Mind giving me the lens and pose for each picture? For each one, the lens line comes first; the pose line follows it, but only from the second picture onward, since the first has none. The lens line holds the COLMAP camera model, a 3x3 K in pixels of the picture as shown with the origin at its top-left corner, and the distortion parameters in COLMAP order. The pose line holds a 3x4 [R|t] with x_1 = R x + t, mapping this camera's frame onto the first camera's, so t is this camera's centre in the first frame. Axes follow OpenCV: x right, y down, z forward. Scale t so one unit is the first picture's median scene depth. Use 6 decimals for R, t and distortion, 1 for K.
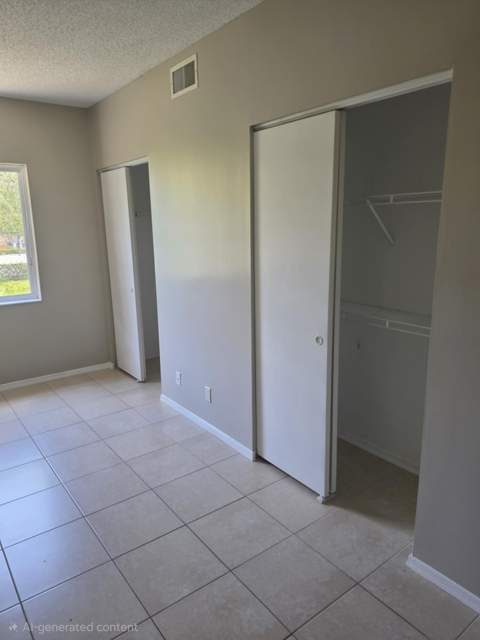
lens RADIAL K [[445.5, 0, 241.1], [0, 445.5, 320.0], [0, 0, 1]] dist [0.036542, -0.052897]
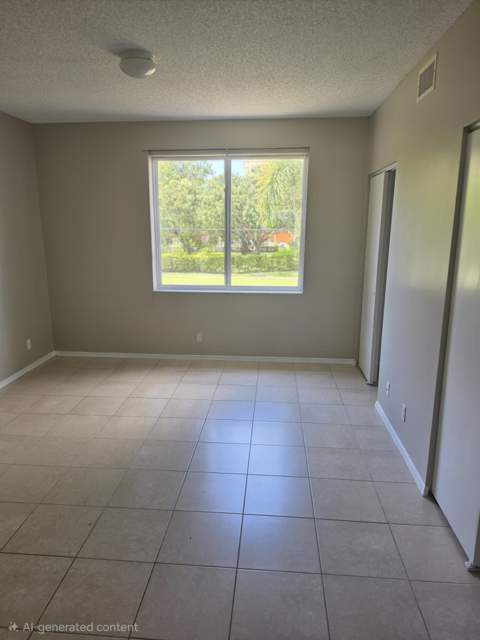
lens RADIAL K [[445.5, 0, 234.0], [0, 445.5, 321.5], [0, 0, 1]] dist [0.036542, -0.052897]
pose [[0.732509, 0.160120, -0.661659, 0.286089], [-0.149994, 0.986021, 0.072559, -0.041902], [0.664028, 0.046095, 0.746286, 0.043589]]
